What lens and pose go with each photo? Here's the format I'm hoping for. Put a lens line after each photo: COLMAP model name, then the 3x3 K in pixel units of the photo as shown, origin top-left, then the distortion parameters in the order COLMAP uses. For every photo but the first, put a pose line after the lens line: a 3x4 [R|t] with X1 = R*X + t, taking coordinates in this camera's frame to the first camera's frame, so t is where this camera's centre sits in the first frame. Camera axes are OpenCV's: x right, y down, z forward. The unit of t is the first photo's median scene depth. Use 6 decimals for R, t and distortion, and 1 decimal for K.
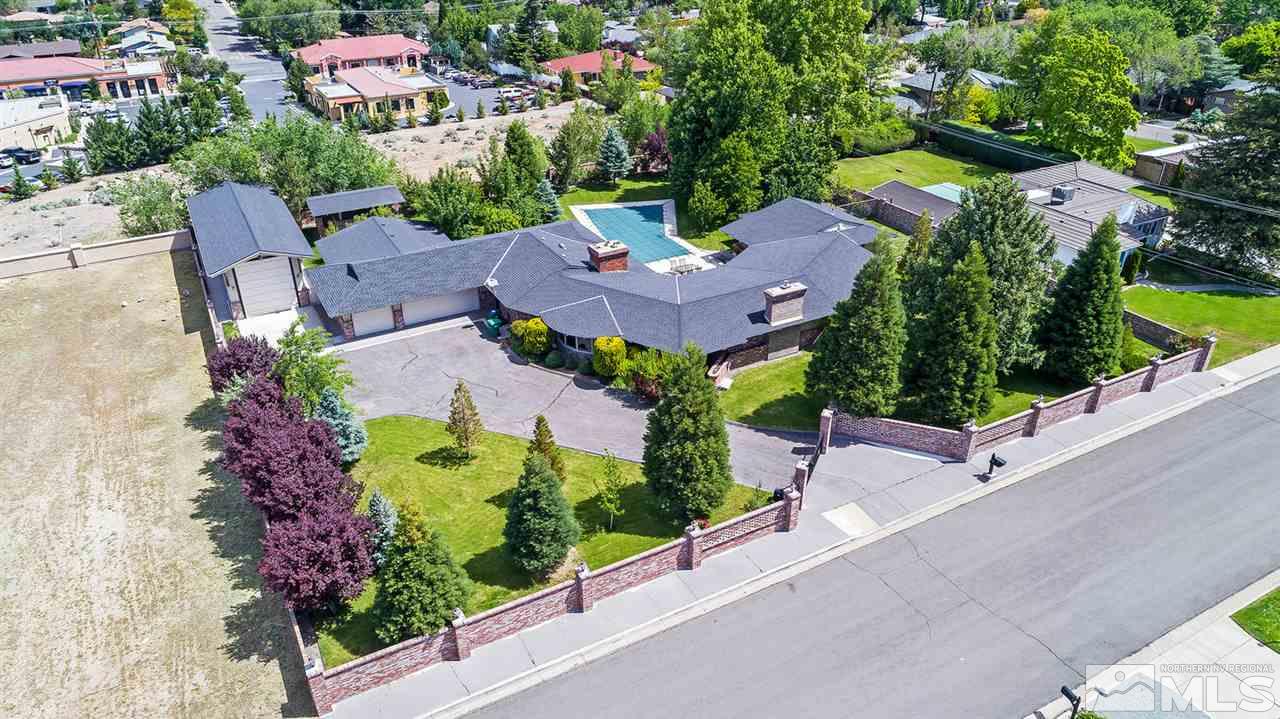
lens RADIAL K [[858.1, 0, 640.0], [0, 858.1, 359.5], [0, 0, 1]] dist [-0.008596, 0.002865]
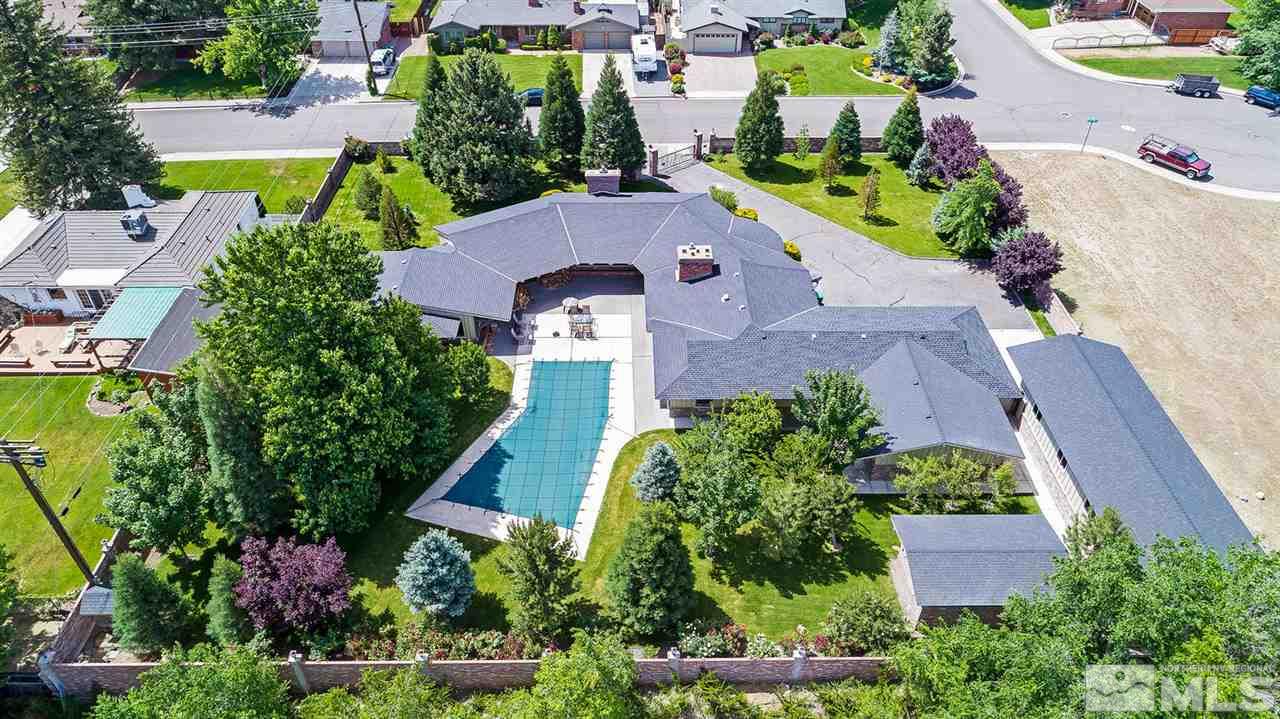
lens RADIAL K [[858.1, 0, 640.0], [0, 858.1, 359.5], [0, 0, 1]] dist [-0.008596, 0.002865]
pose [[-0.877312, -0.306677, 0.369150, -0.324364], [0.229407, 0.407641, 0.883856, -0.819486], [-0.421539, 0.860103, -0.287275, 1.210555]]
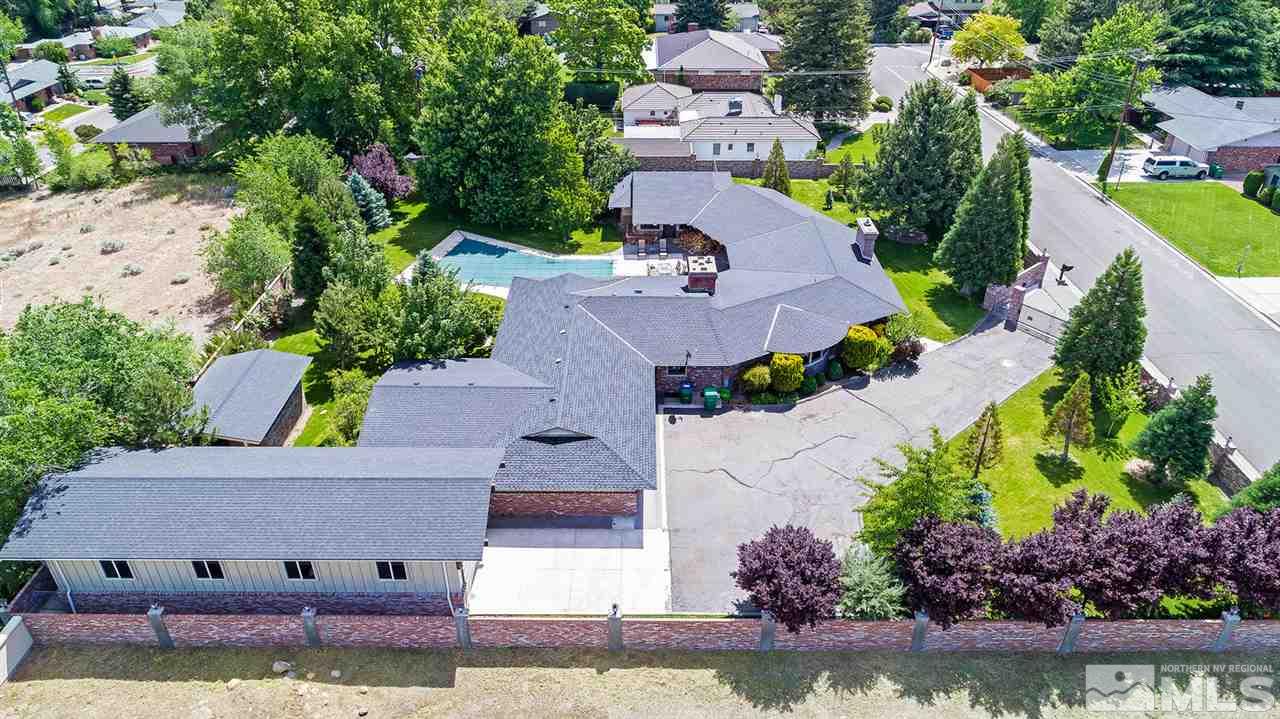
lens RADIAL K [[858.1, 0, 640.0], [0, 858.1, 359.5], [0, 0, 1]] dist [-0.008596, 0.002865]
pose [[0.488793, -0.453949, 0.744991, -0.665606], [0.420746, 0.870743, 0.254520, -0.257013], [-0.764235, 0.189044, 0.616610, 0.445985]]
